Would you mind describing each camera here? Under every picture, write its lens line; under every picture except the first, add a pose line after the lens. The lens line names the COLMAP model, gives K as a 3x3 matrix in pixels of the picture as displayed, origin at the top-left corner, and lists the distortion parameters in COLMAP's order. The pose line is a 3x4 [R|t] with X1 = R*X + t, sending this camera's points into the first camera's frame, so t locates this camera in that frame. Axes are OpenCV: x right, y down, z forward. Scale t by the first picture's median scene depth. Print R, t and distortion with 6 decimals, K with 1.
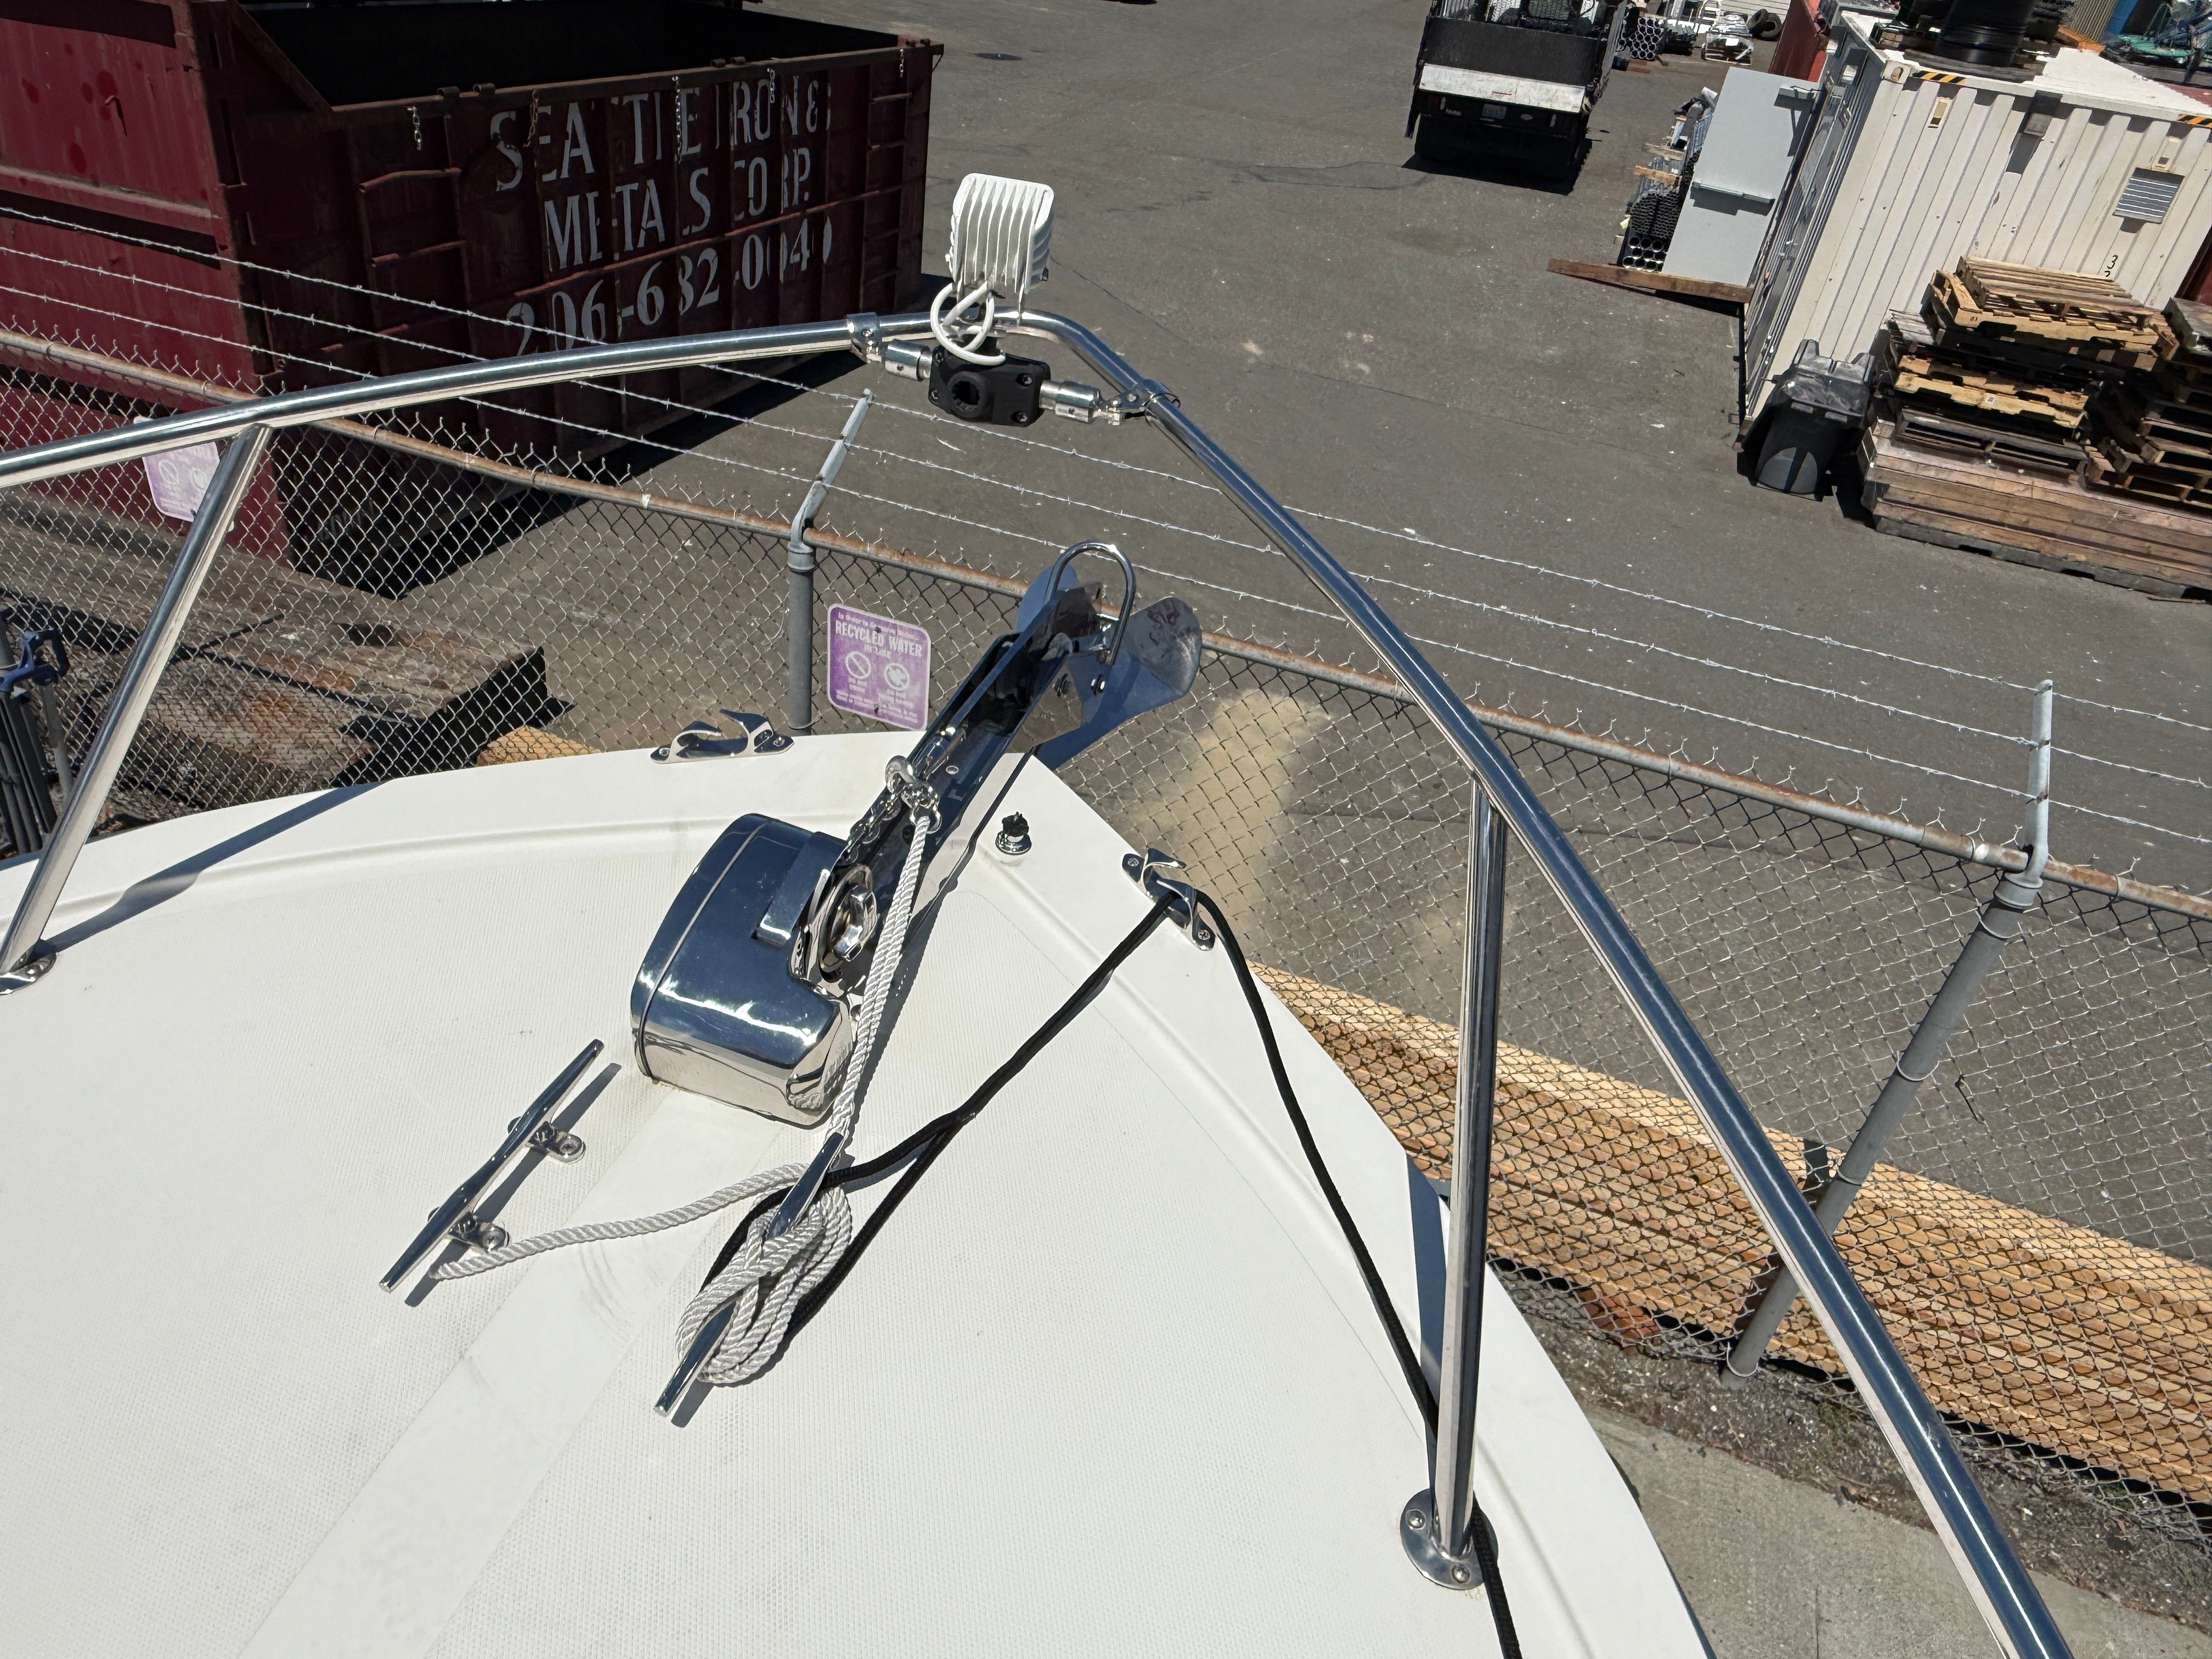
lens RADIAL K [[1556.9, 0, 1094.9], [0, 1556.9, 823.1], [0, 0, 1]] dist [0.019886, -0.002284]
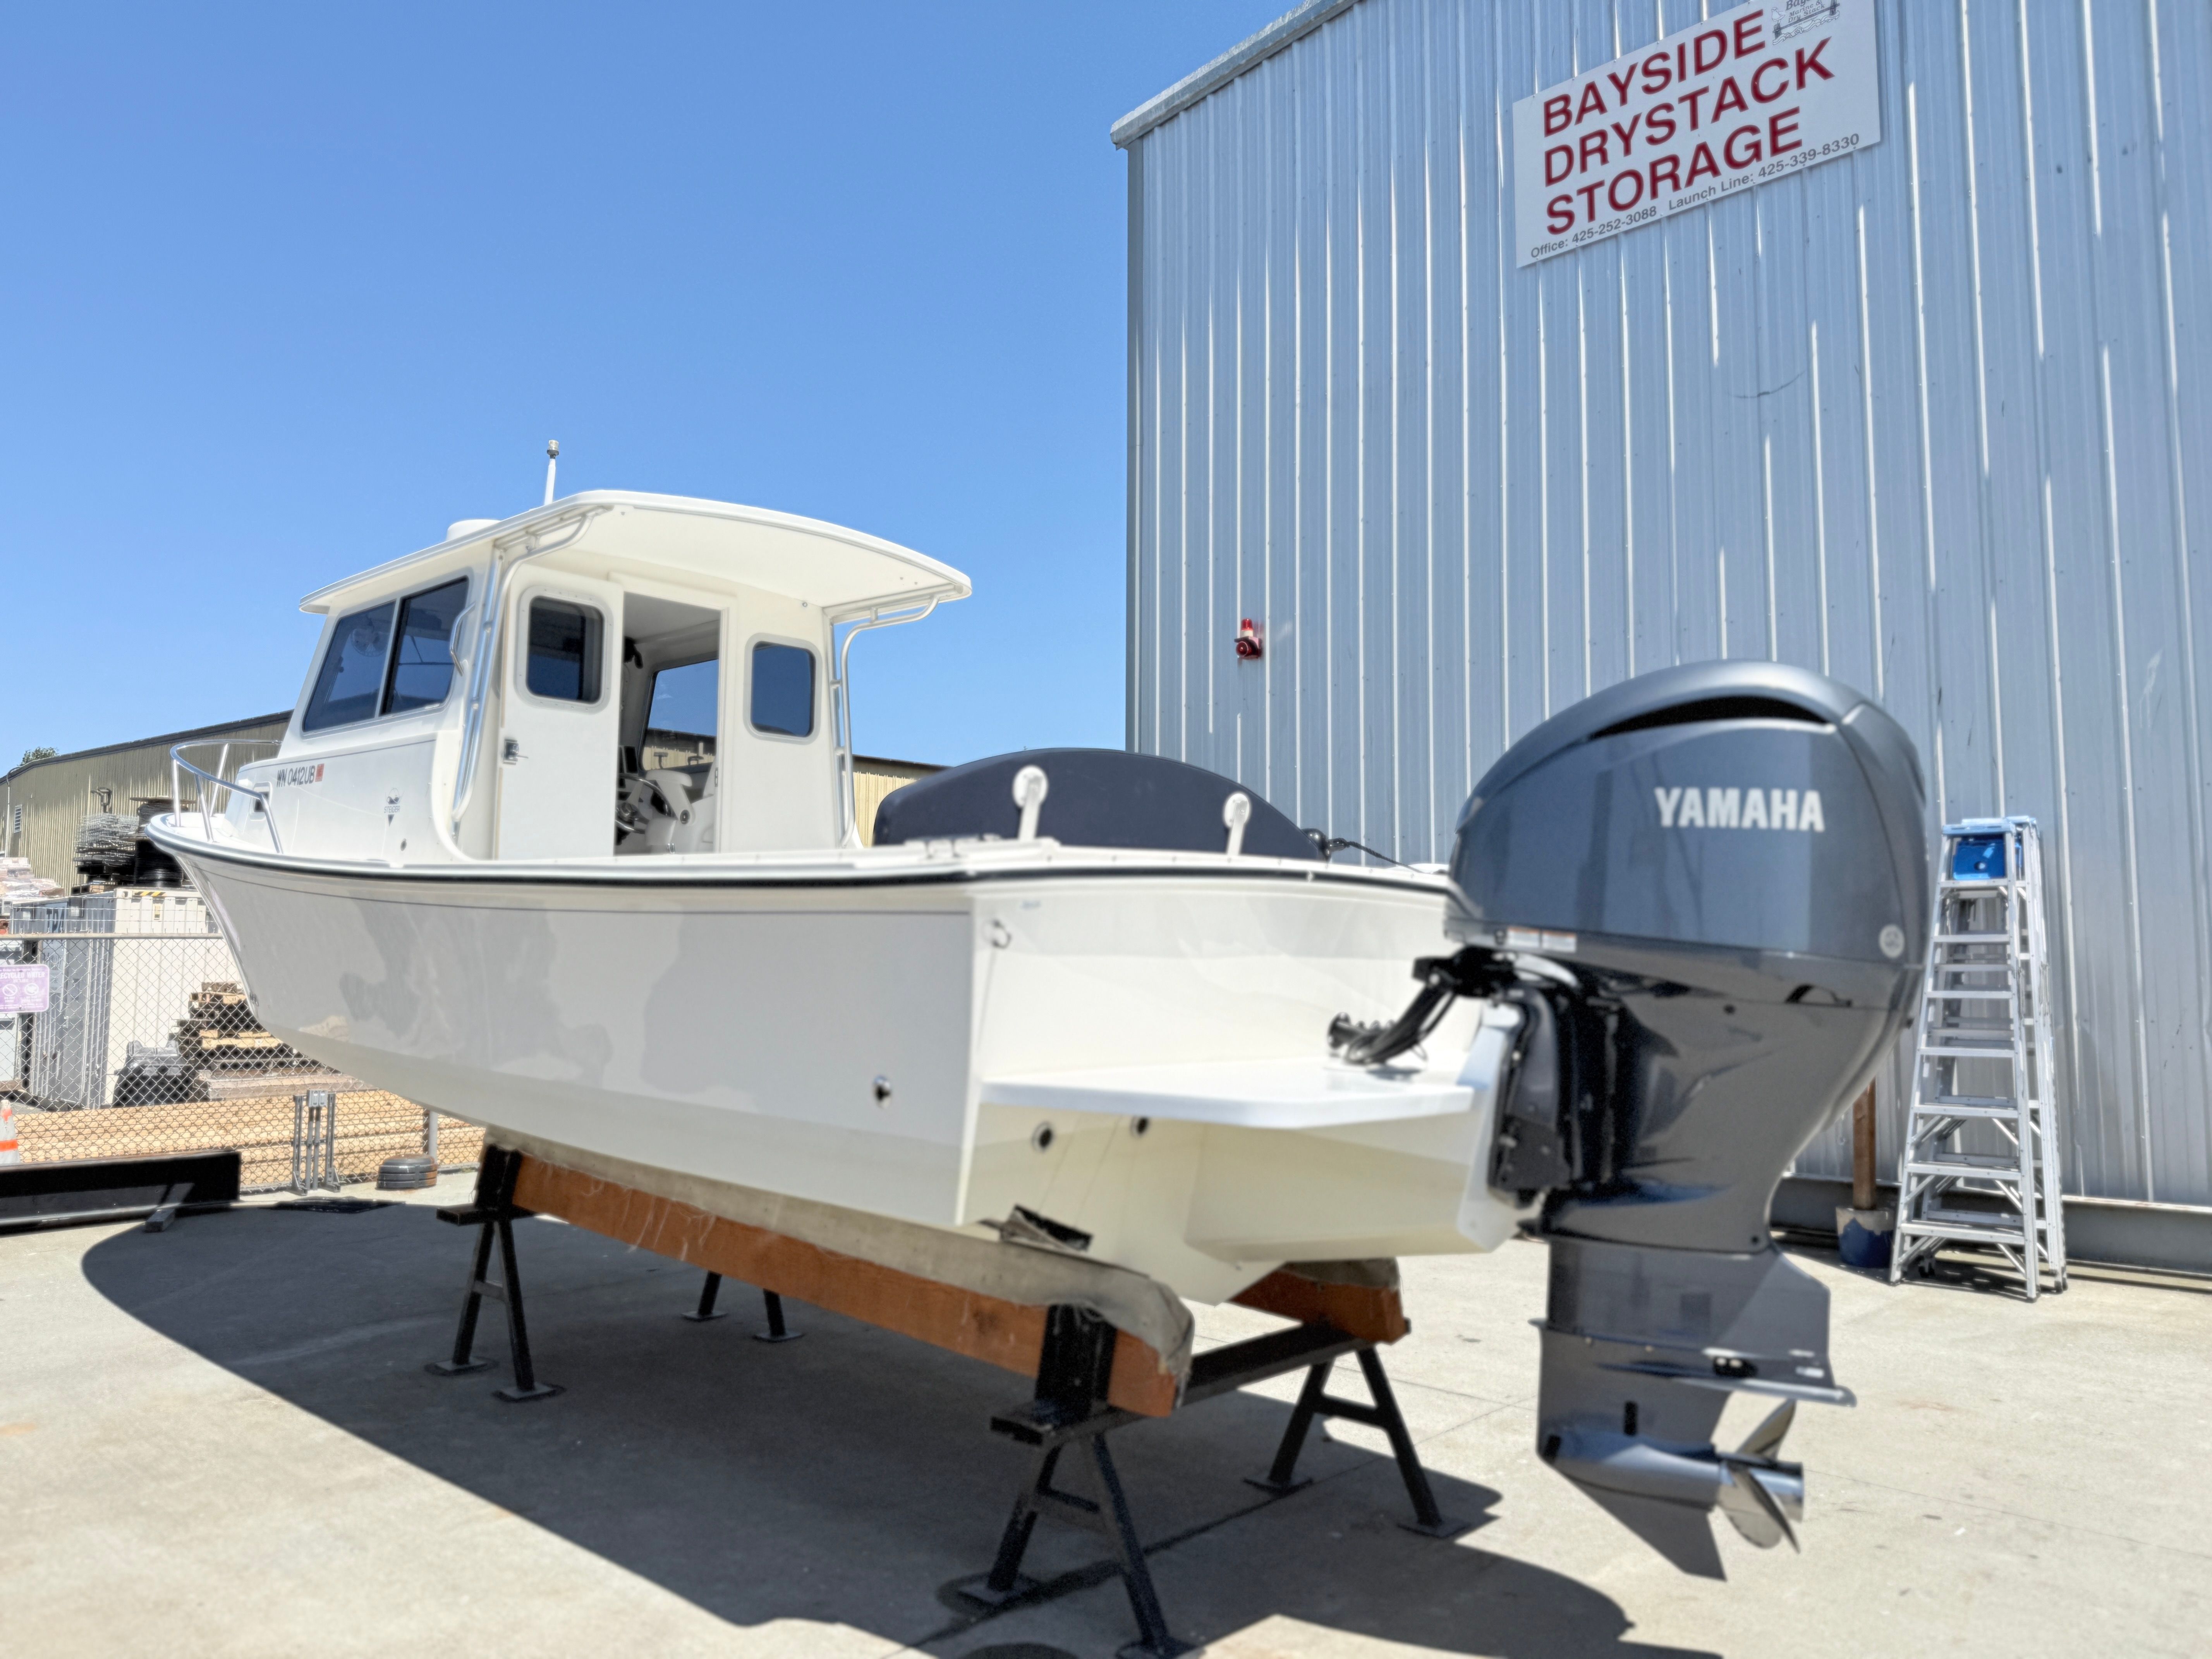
lens RADIAL K [[1556.9, 0, 1094.9], [0, 1556.9, 823.1], [0, 0, 1]] dist [0.019886, -0.002284]
pose [[0.420981, -0.045184, 0.905943, -0.590031], [0.546620, 0.809674, -0.213625, 0.403608], [-0.723866, 0.585139, 0.365555, -0.436568]]
